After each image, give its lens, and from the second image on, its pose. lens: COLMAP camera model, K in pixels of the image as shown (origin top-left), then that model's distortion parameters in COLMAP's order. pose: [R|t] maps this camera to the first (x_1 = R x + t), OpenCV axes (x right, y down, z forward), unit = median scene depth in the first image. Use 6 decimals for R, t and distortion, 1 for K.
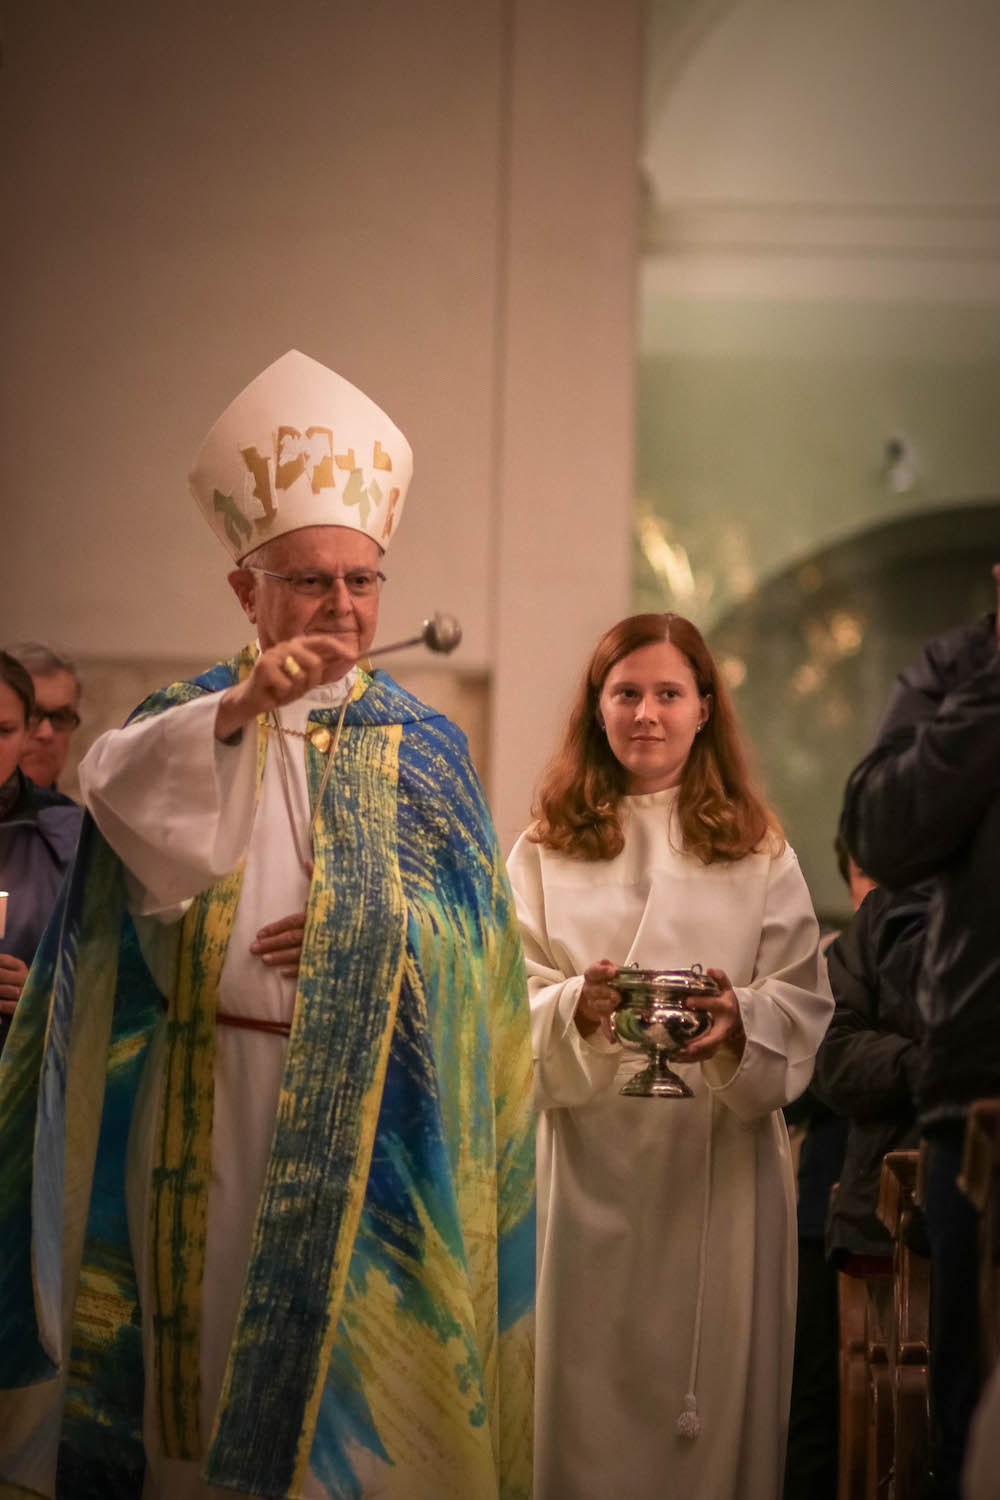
lens RADIAL K [[6035.1, 0, 500.0], [0, 6035.1, 750.0], [0, 0, 1]] dist [-0.309731, 3.156381]
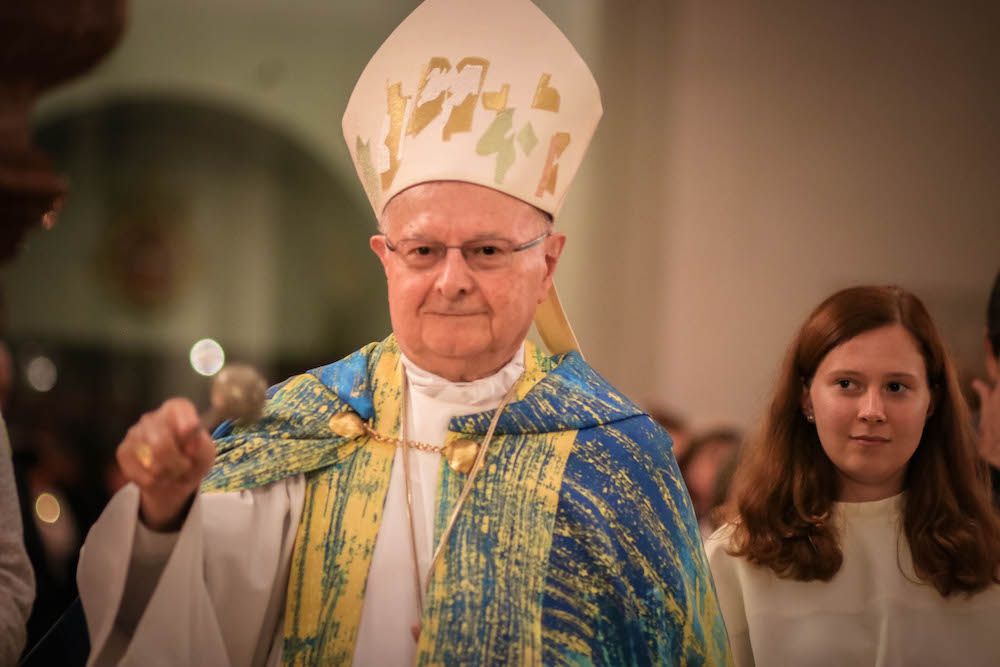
lens RADIAL K [[4023.4, 0, 500.0], [0, 4023.4, 333.5], [0, 0, 1]] dist [-0.309731, 3.156381]
pose [[0.988742, -0.025530, -0.147435, 0.052912], [0.024900, 0.999671, -0.006111, -0.014207], [0.147543, 0.002371, 0.989053, 0.484861]]
